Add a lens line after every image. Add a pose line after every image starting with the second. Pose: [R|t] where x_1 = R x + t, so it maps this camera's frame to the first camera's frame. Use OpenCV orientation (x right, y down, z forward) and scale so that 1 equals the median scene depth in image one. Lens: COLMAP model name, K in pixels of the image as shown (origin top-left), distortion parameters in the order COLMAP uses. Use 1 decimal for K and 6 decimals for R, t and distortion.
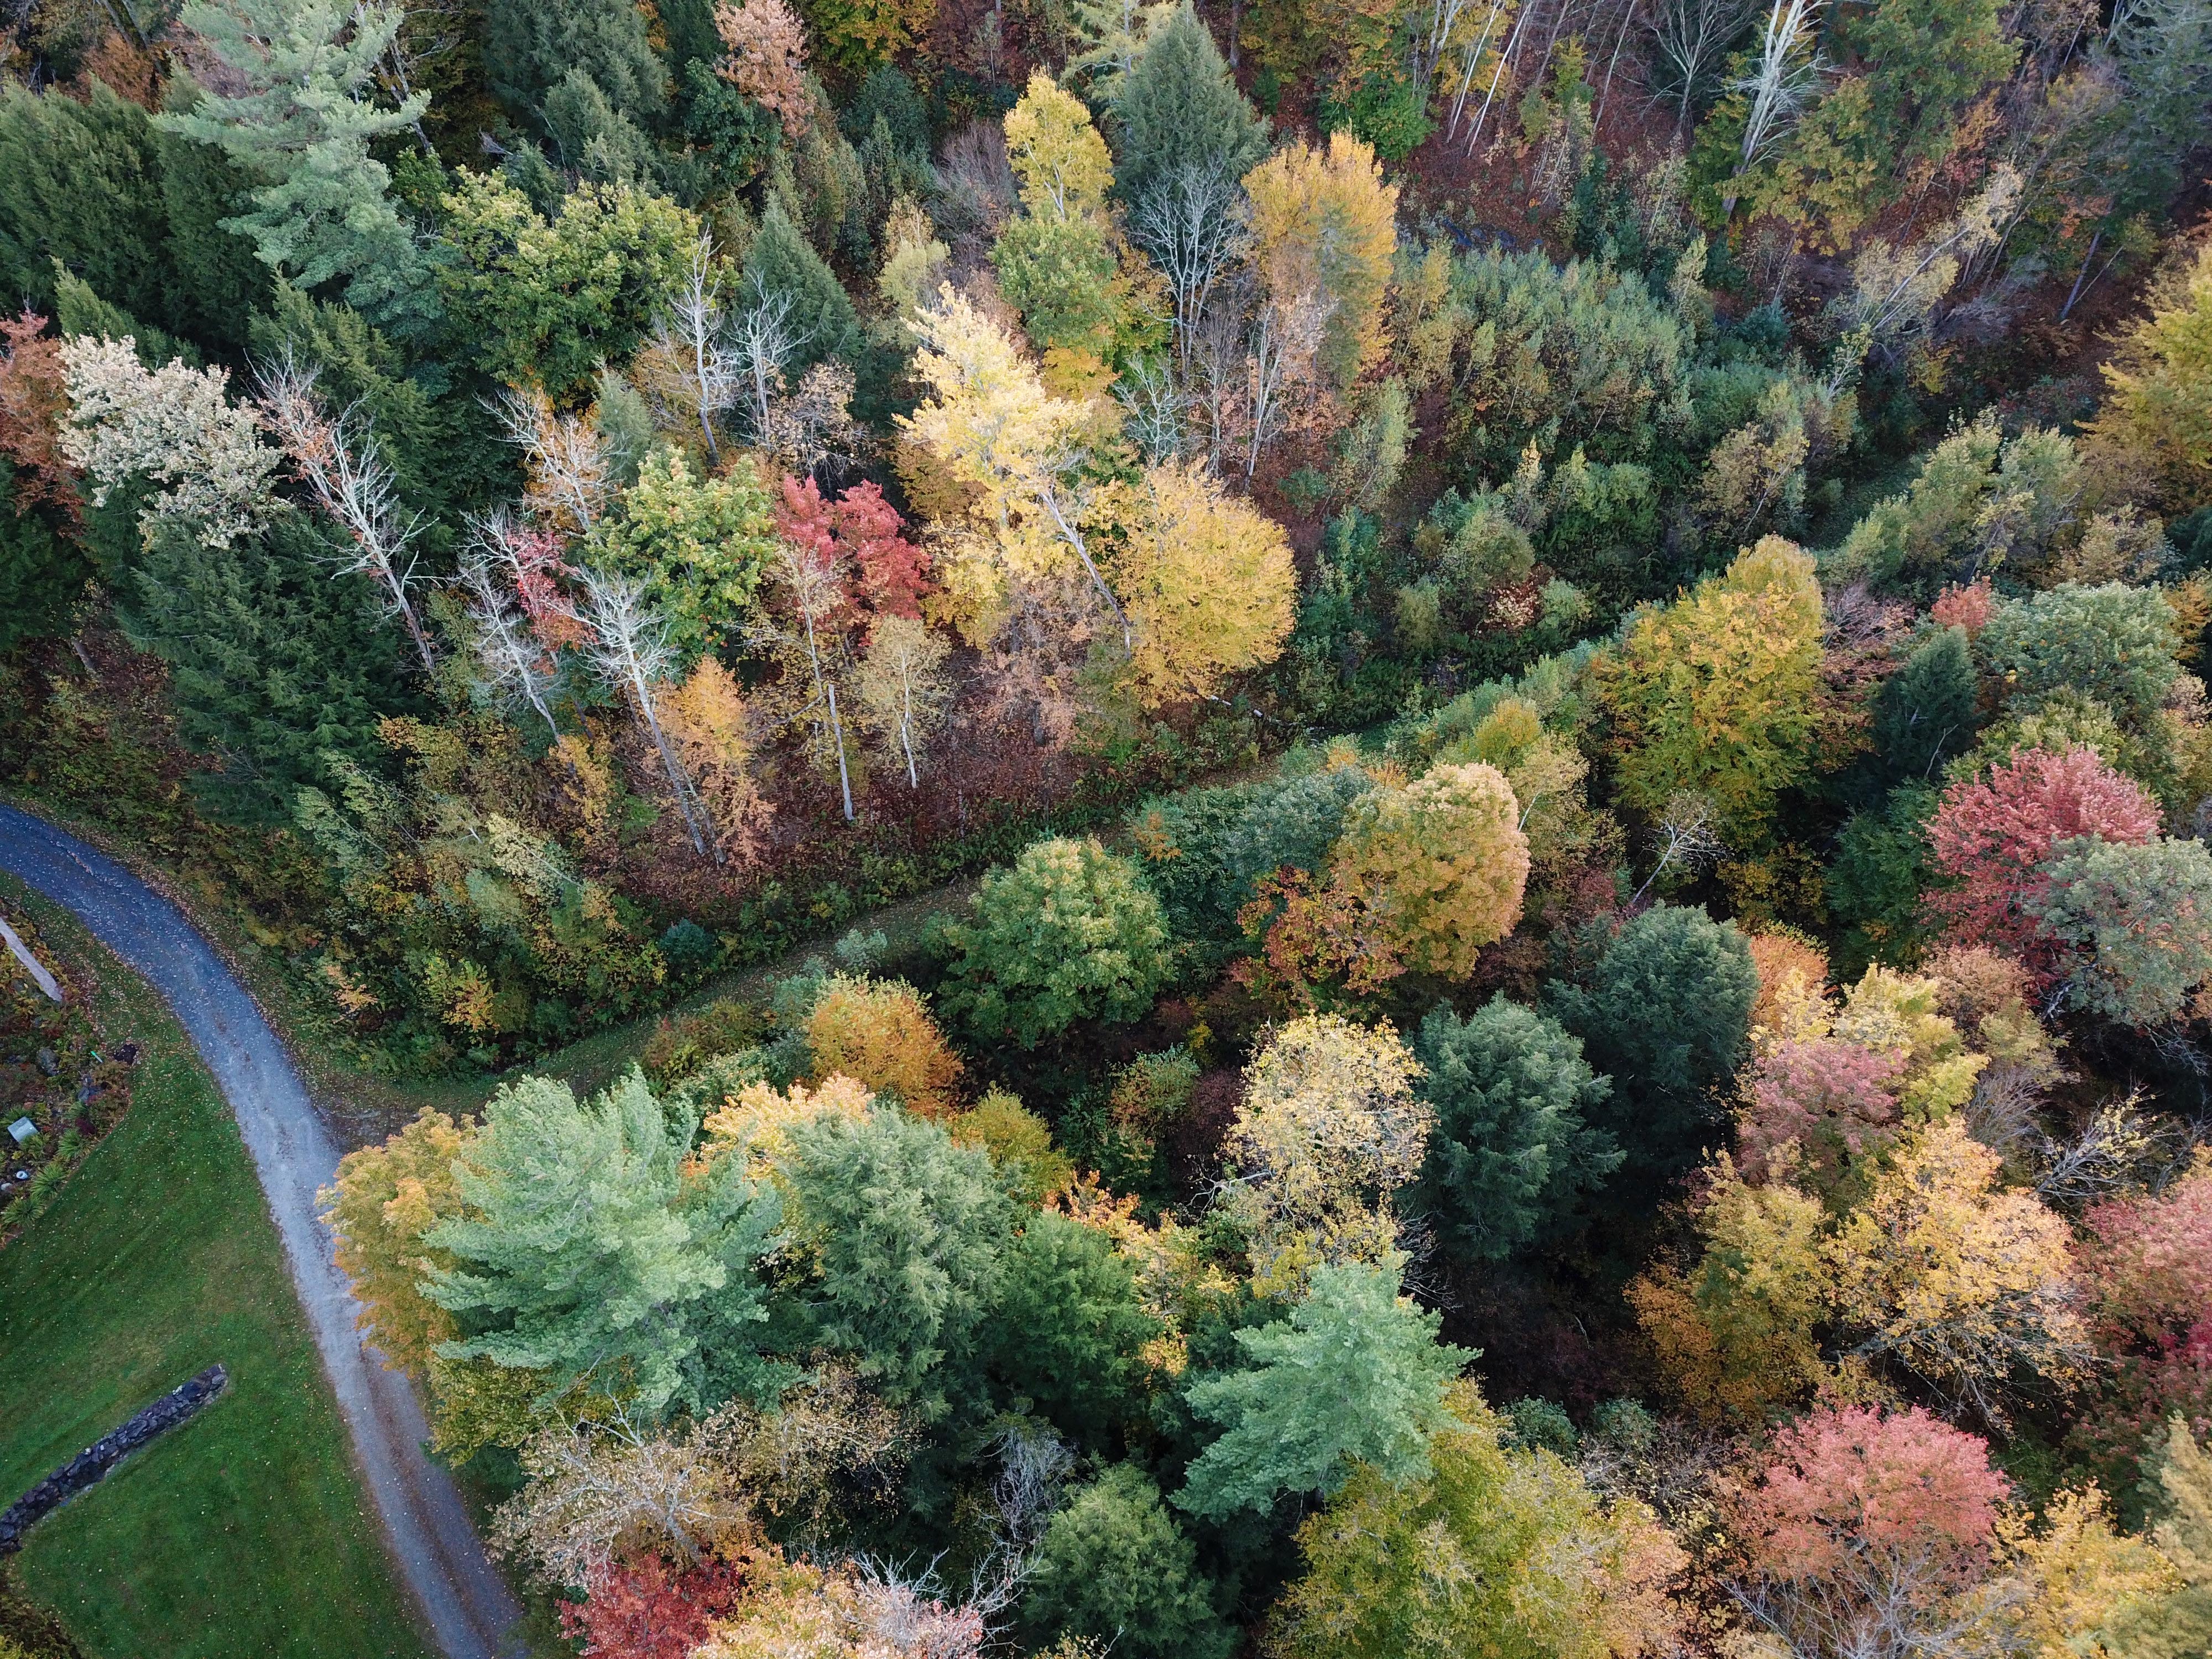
lens RADIAL K [[1675.4, 0, 1104.5], [0, 1675.4, 818.2], [0, 0, 1]] dist [0.022362, 0.007786]
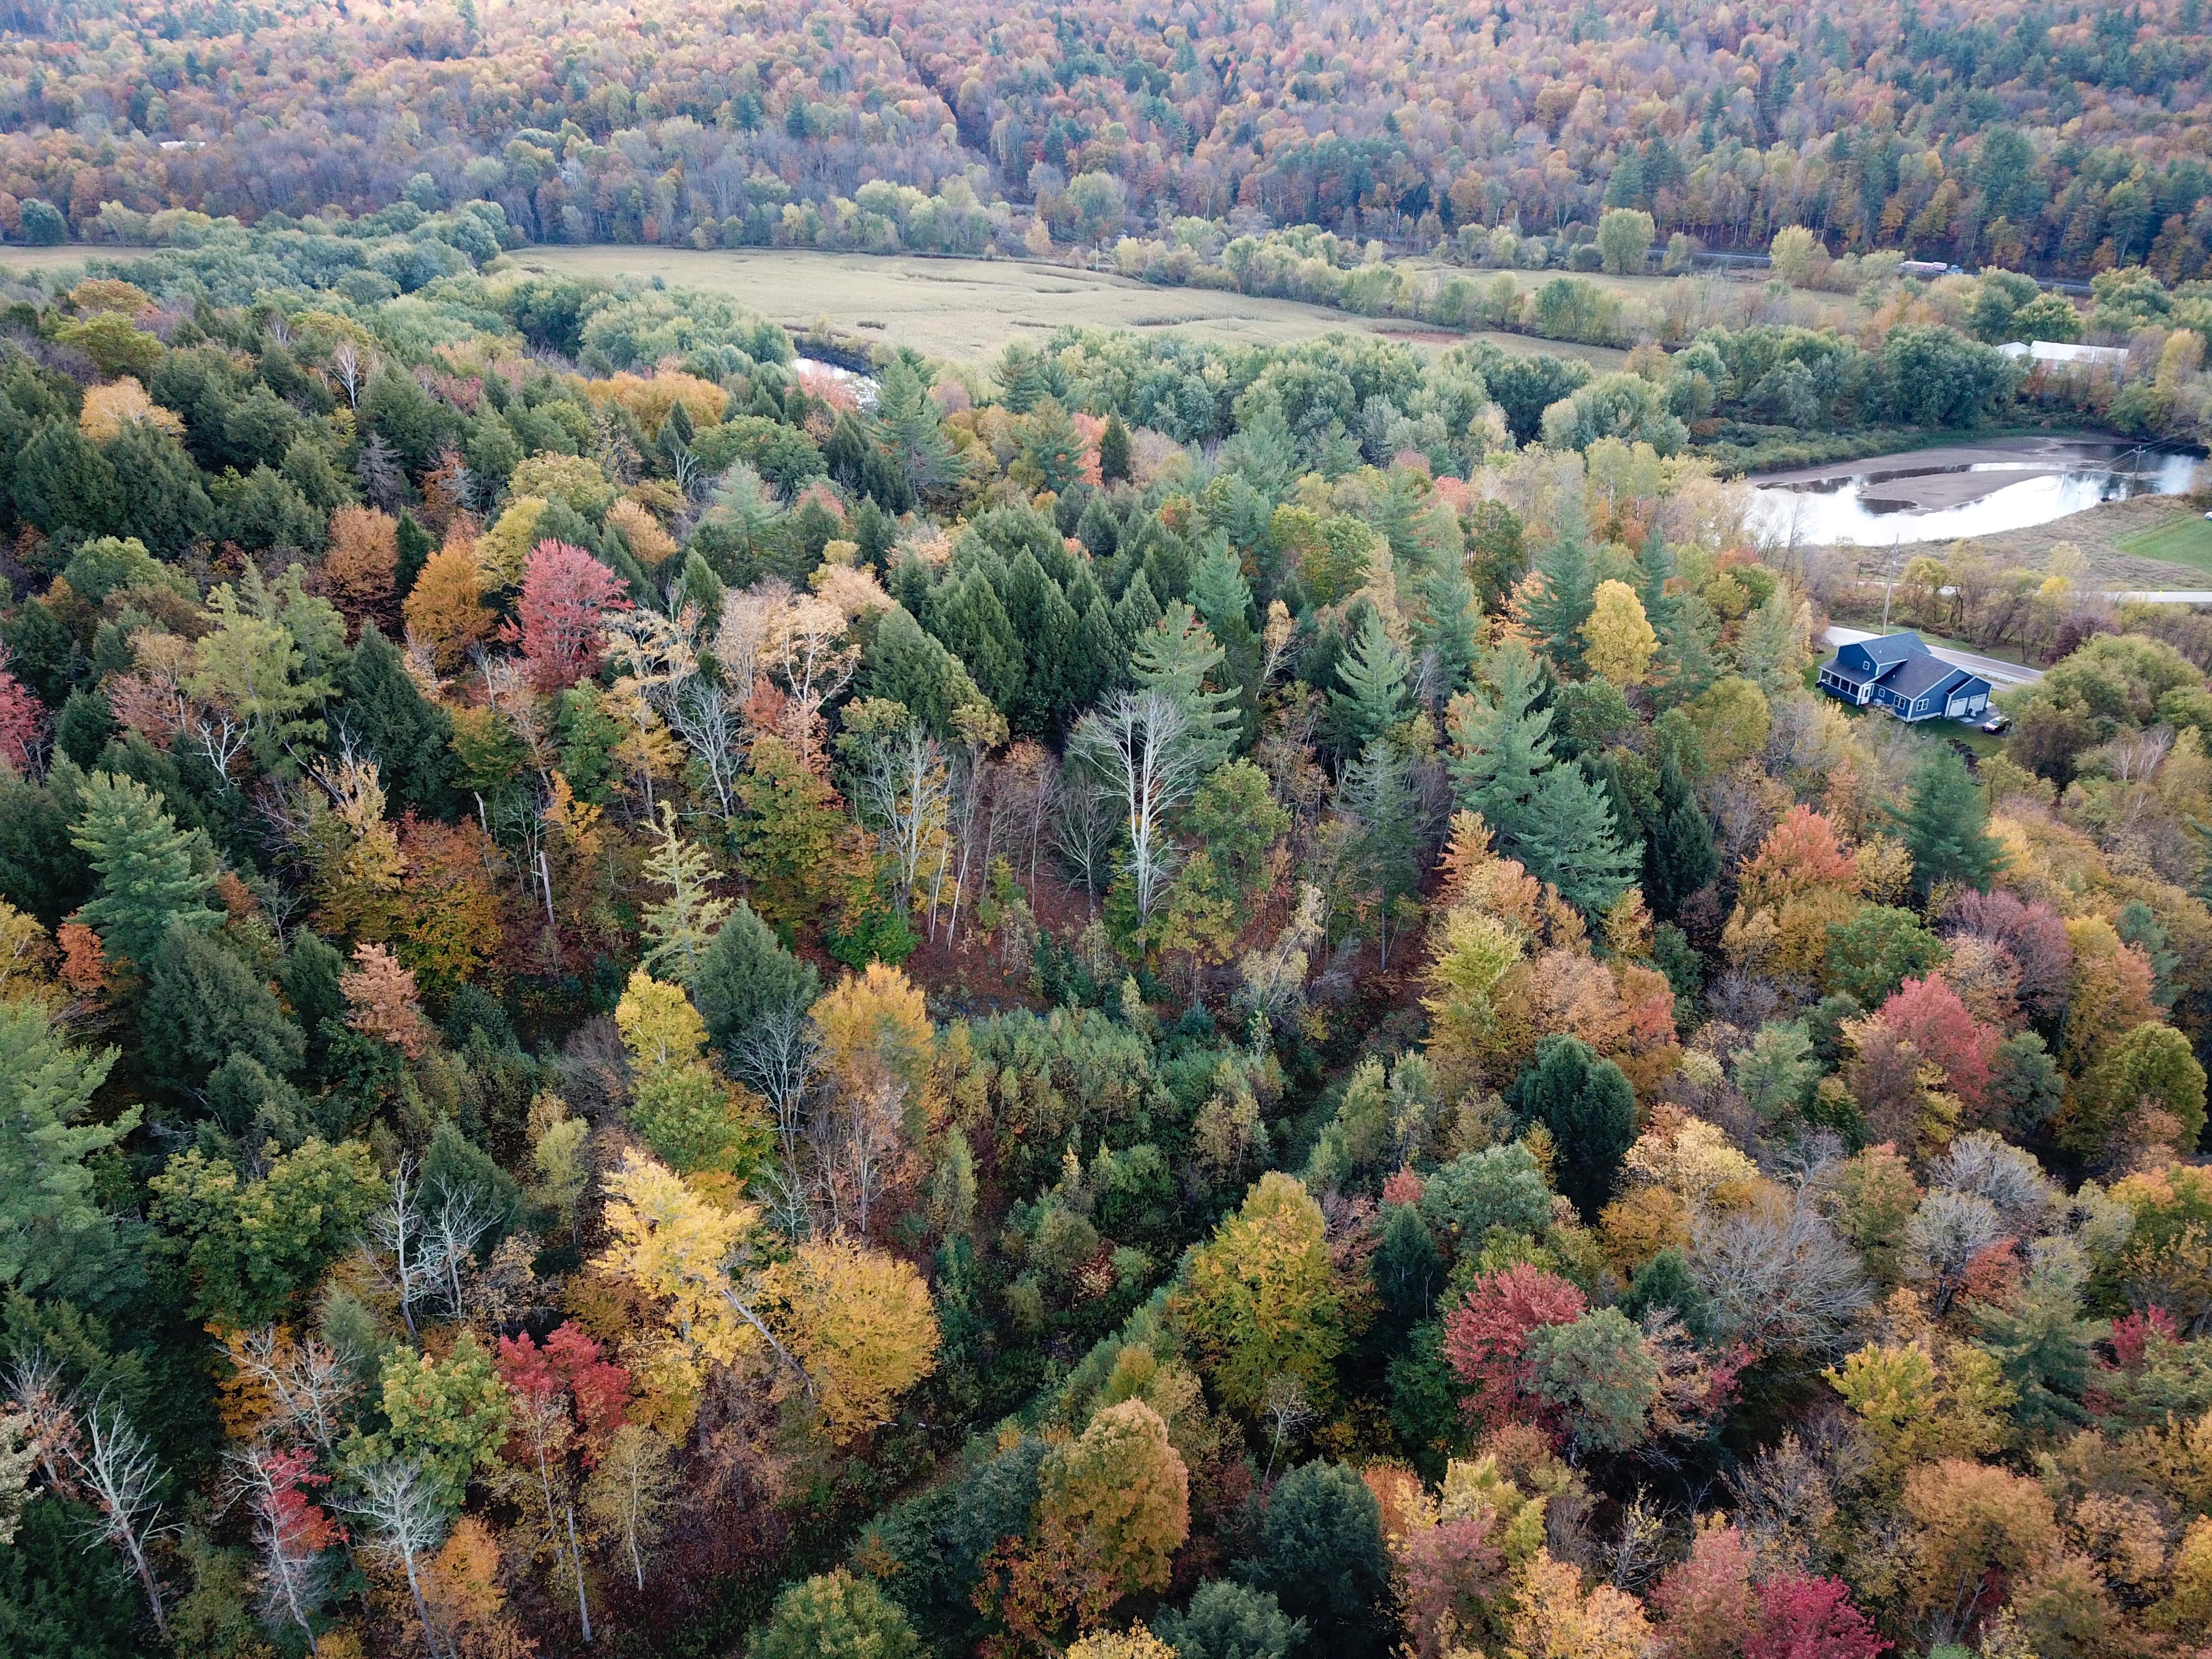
lens RADIAL K [[1680.3, 0, 1119.9], [0, 1680.3, 831.5], [0, 0, 1]] dist [0.017164, -0.018667]
pose [[0.916563, -0.180514, 0.356829, -0.136906], [0.310484, 0.883590, -0.350527, 0.027245], [-0.252016, 0.432070, 0.865912, -0.248748]]
